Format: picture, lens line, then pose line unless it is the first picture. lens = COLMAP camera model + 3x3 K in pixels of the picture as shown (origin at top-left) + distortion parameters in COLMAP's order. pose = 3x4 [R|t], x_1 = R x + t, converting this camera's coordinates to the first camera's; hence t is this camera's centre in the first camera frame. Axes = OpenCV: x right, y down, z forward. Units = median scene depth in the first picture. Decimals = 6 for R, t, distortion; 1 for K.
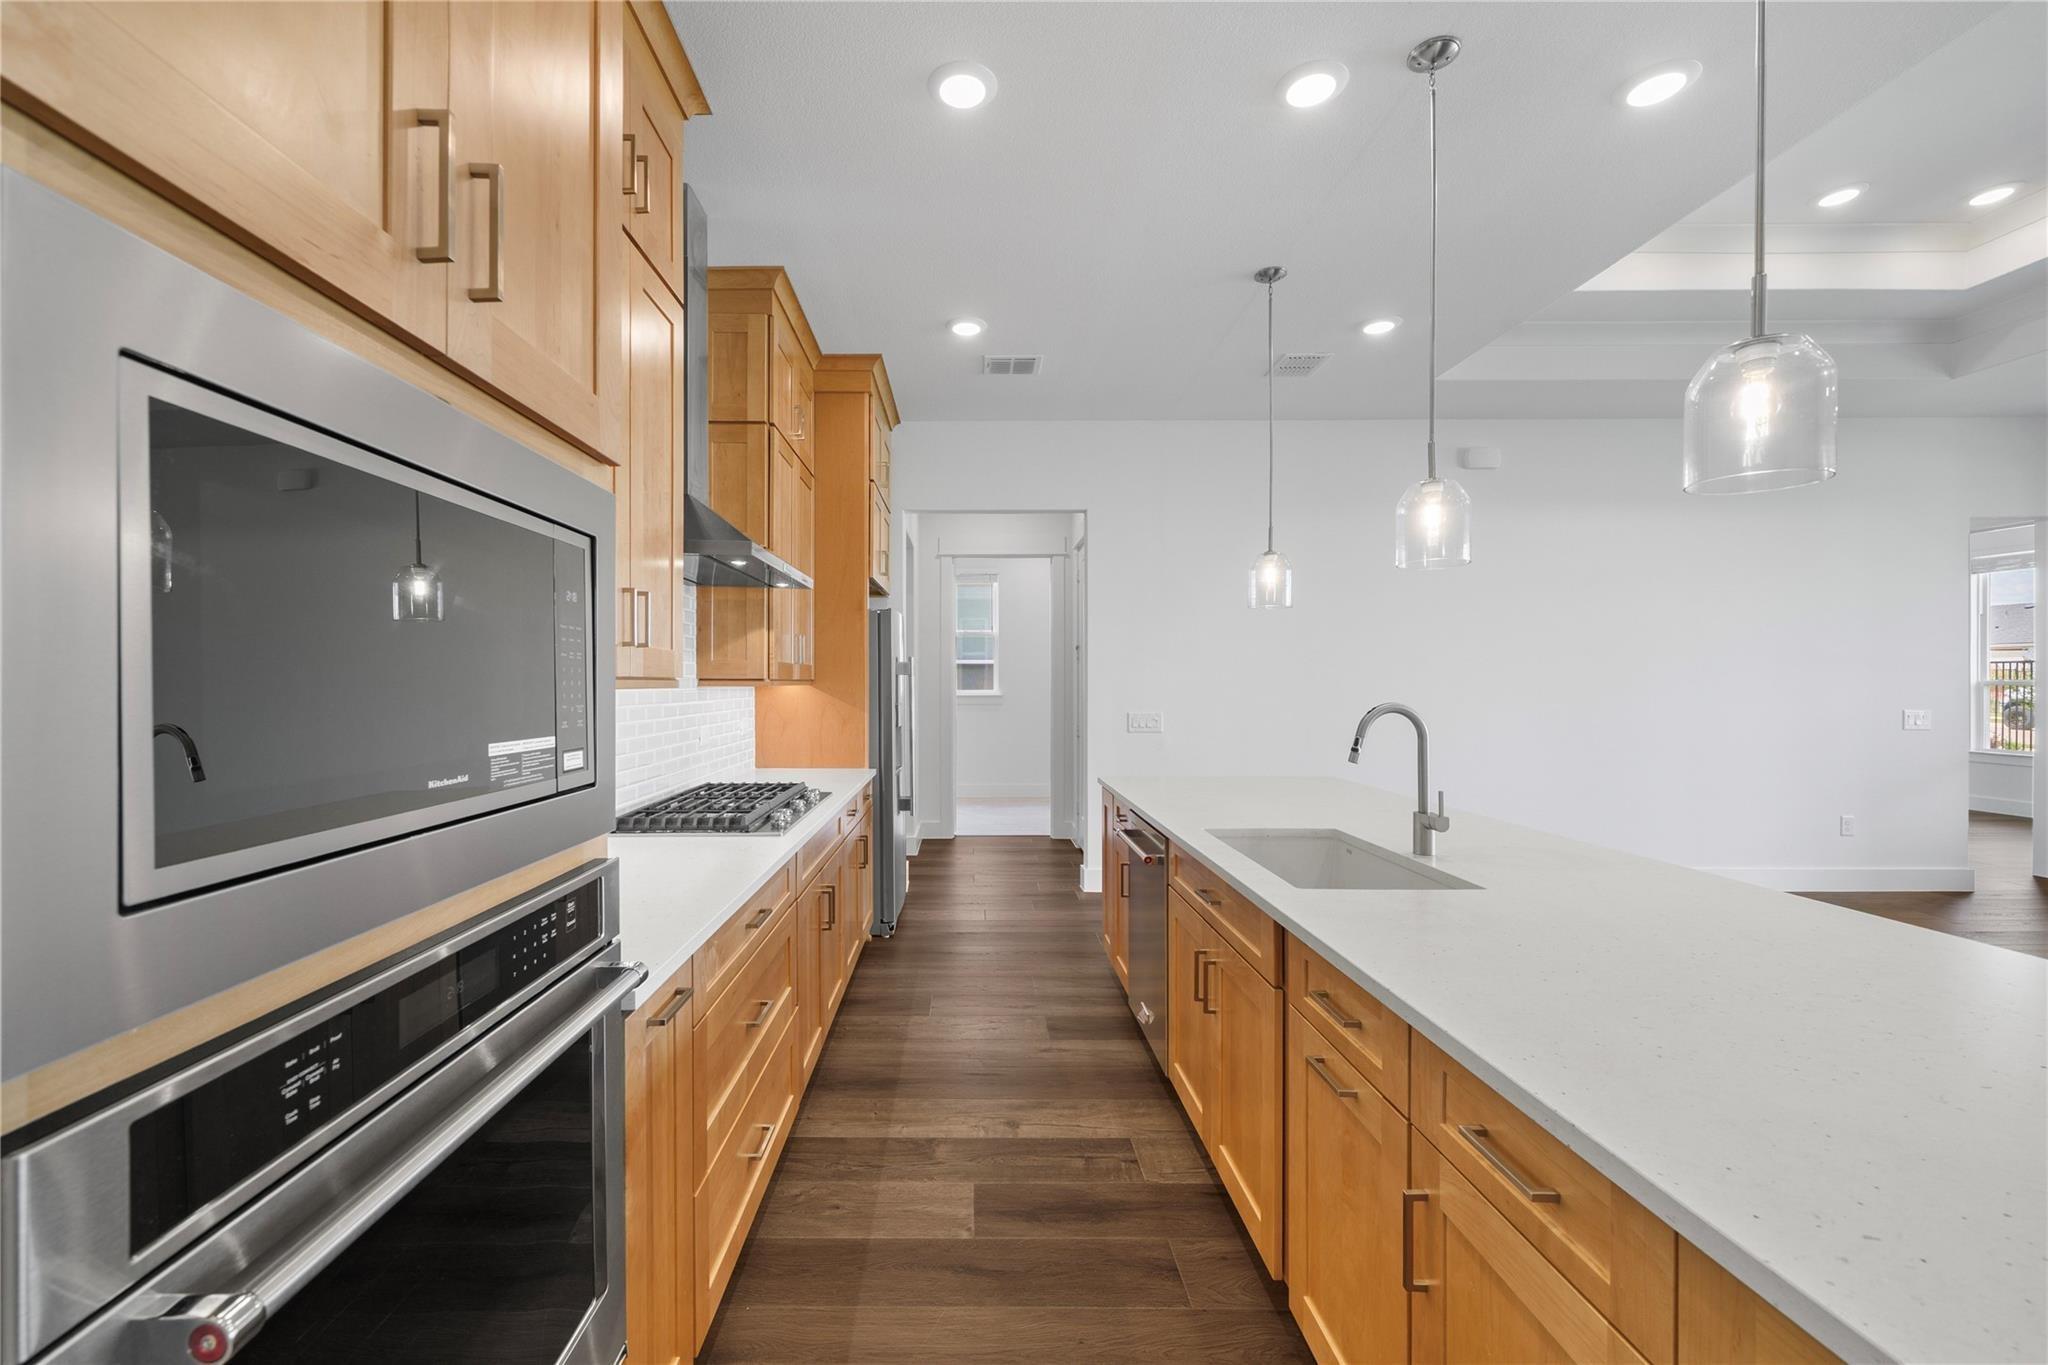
lens RADIAL K [[818.6, 0, 960.0], [0, 818.6, 684.1], [0, 0, 1]] dist [-0.002346, 0.000071]
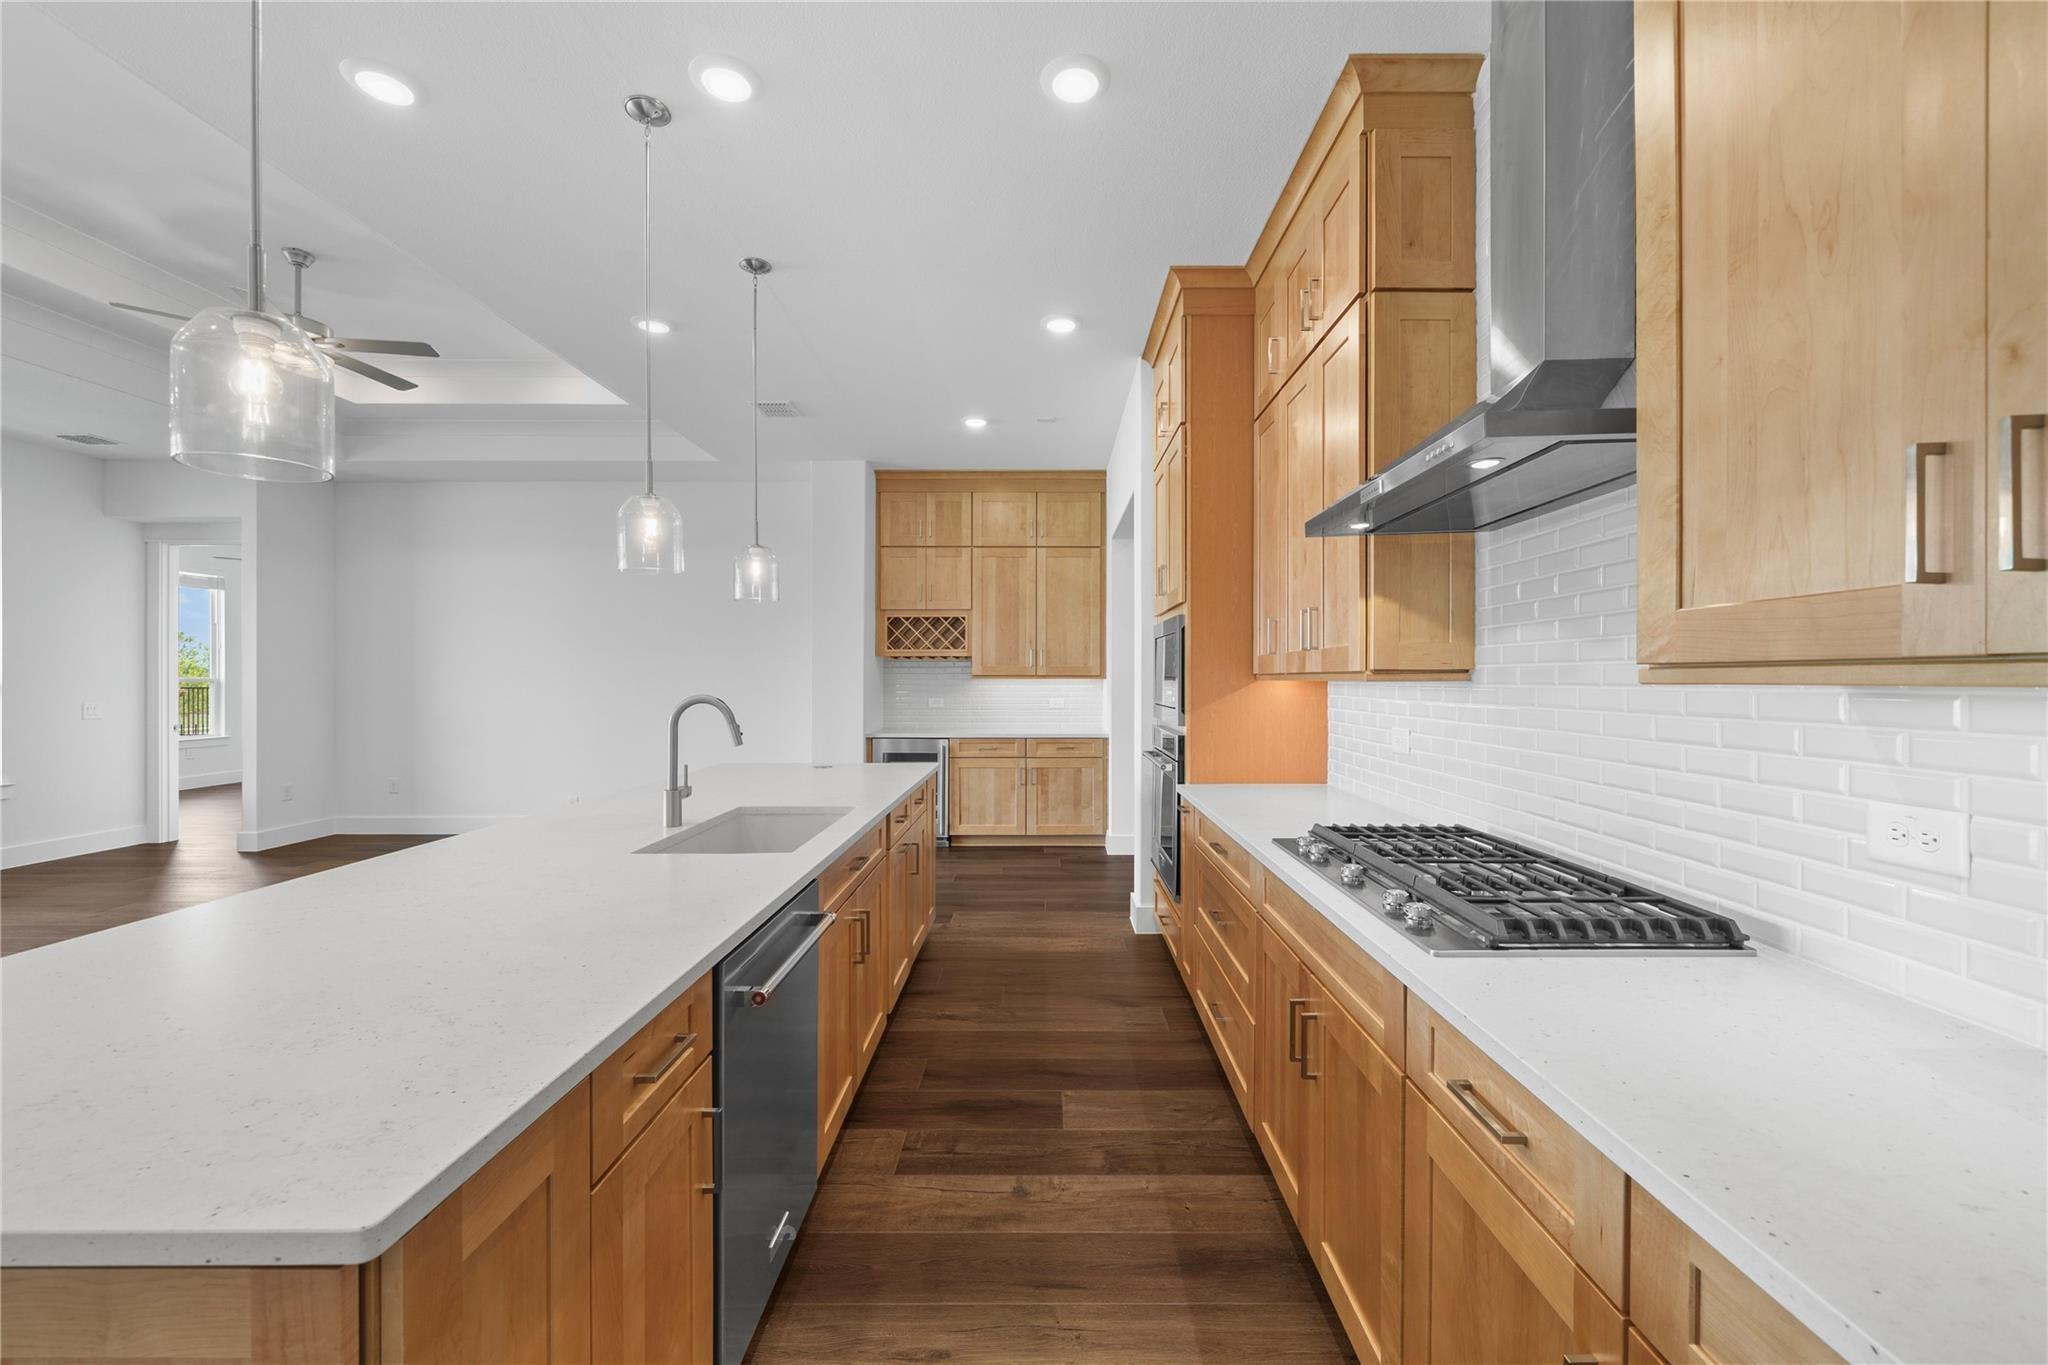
lens RADIAL K [[791.6, 0, 1024.0], [0, 791.6, 682.5], [0, 0, 1]] dist [-0.000957, -0.000007]
pose [[-0.999911, 0.001278, 0.013314, 0.048553], [0.001364, 0.999978, 0.006428, -0.000302], [-0.013305, 0.006446, -0.999891, 1.816484]]
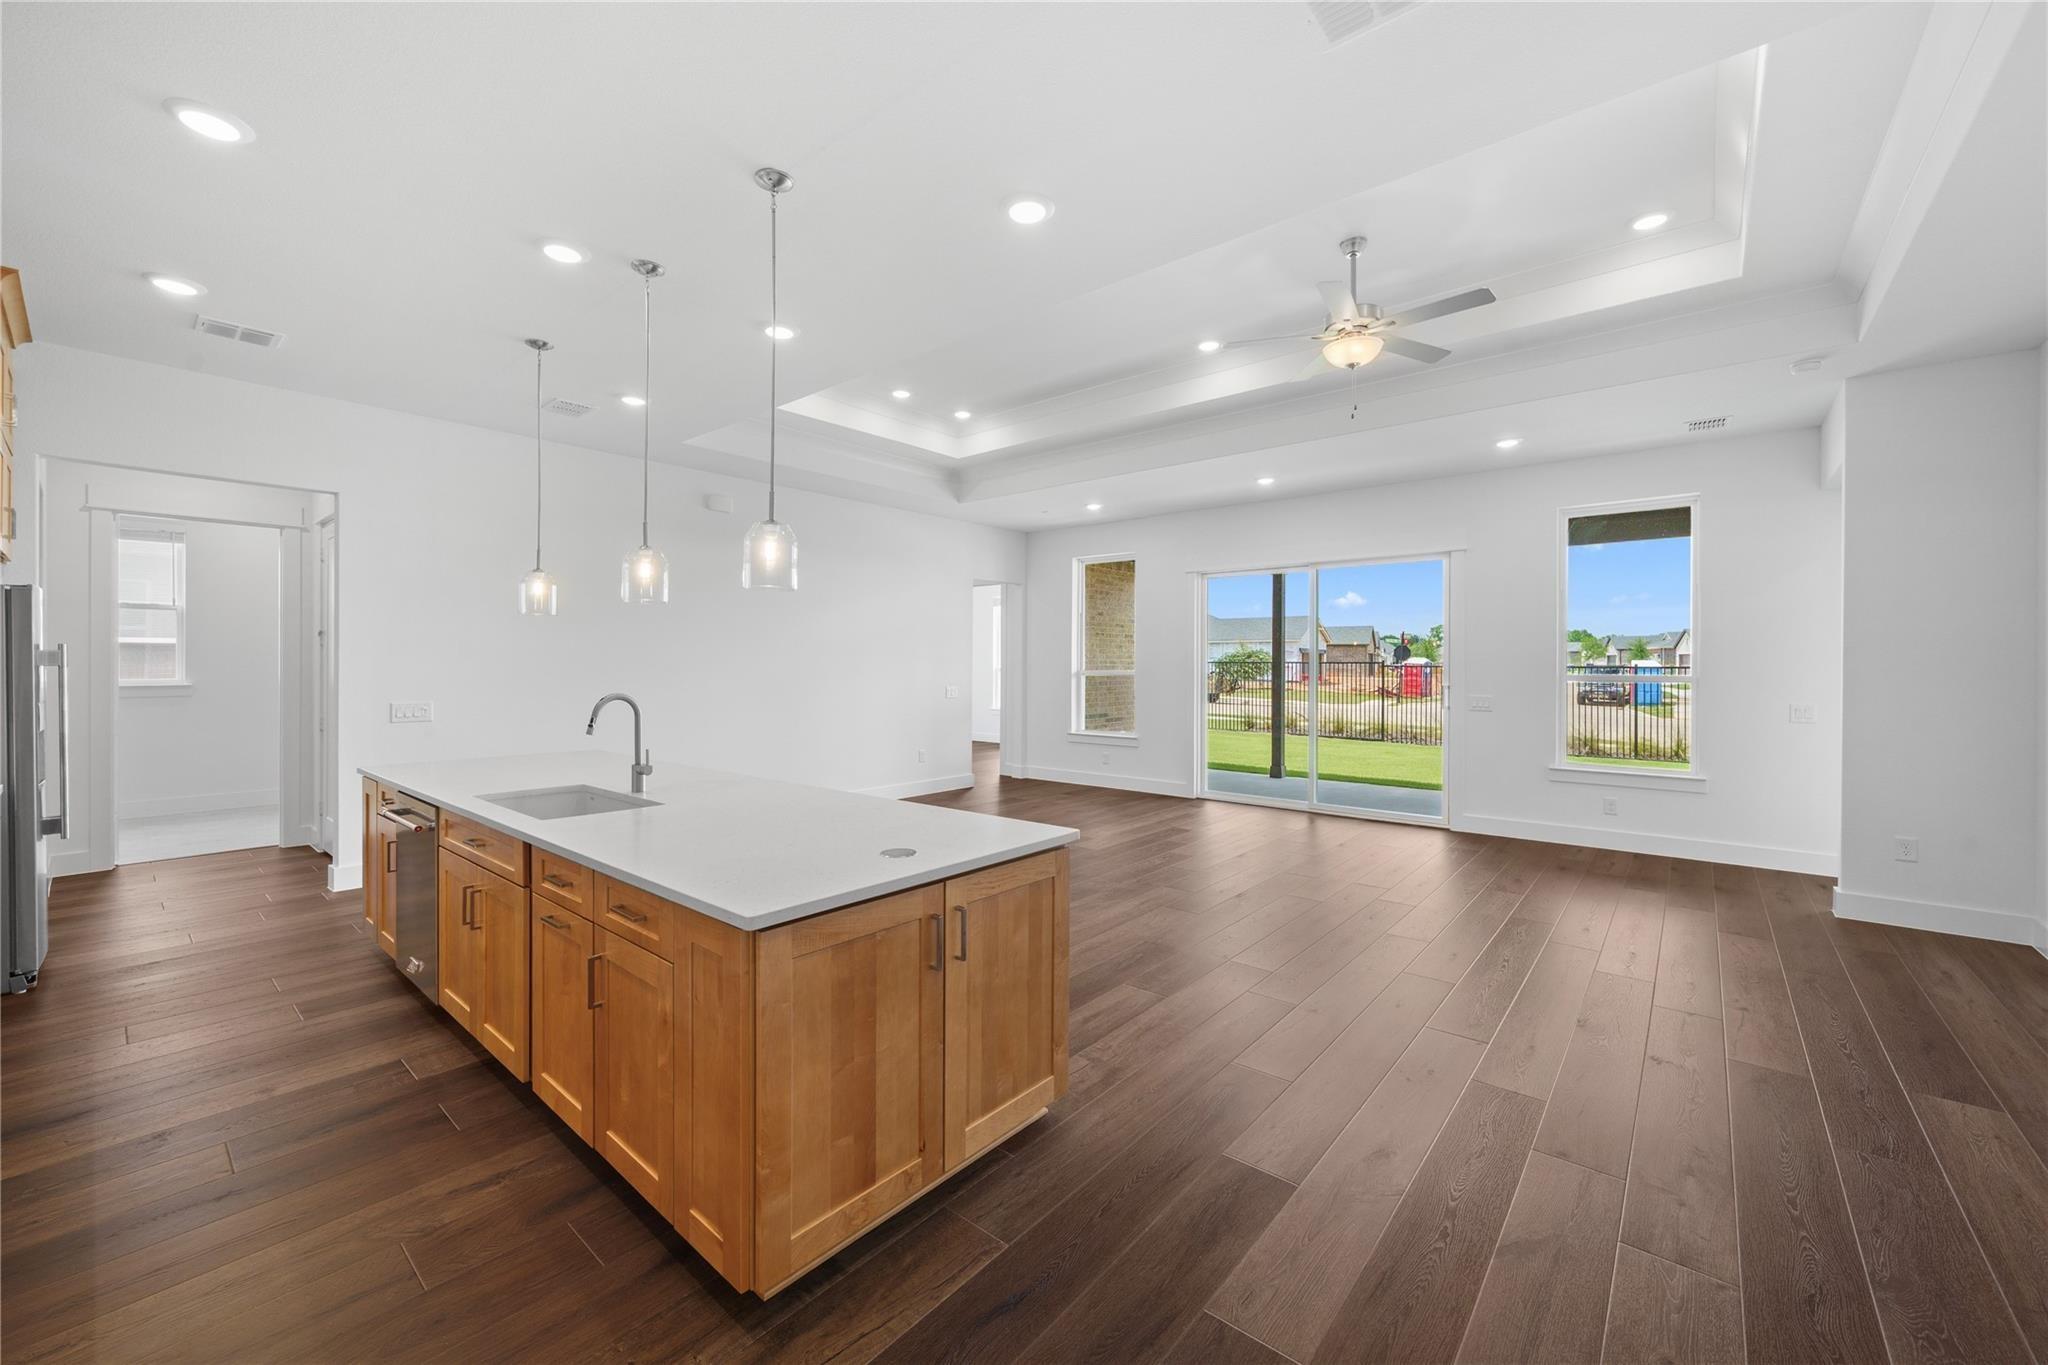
lens RADIAL K [[804.7, 0, 1022.1], [0, 804.7, 666.2], [0, 0, 1]] dist [-0.003253, -0.000256]
pose [[0.639474, 0.001905, 0.768810, -0.112119], [-0.002921, 0.999996, -0.000048, -0.024533], [-0.768807, -0.002215, 0.639477, -0.440907]]
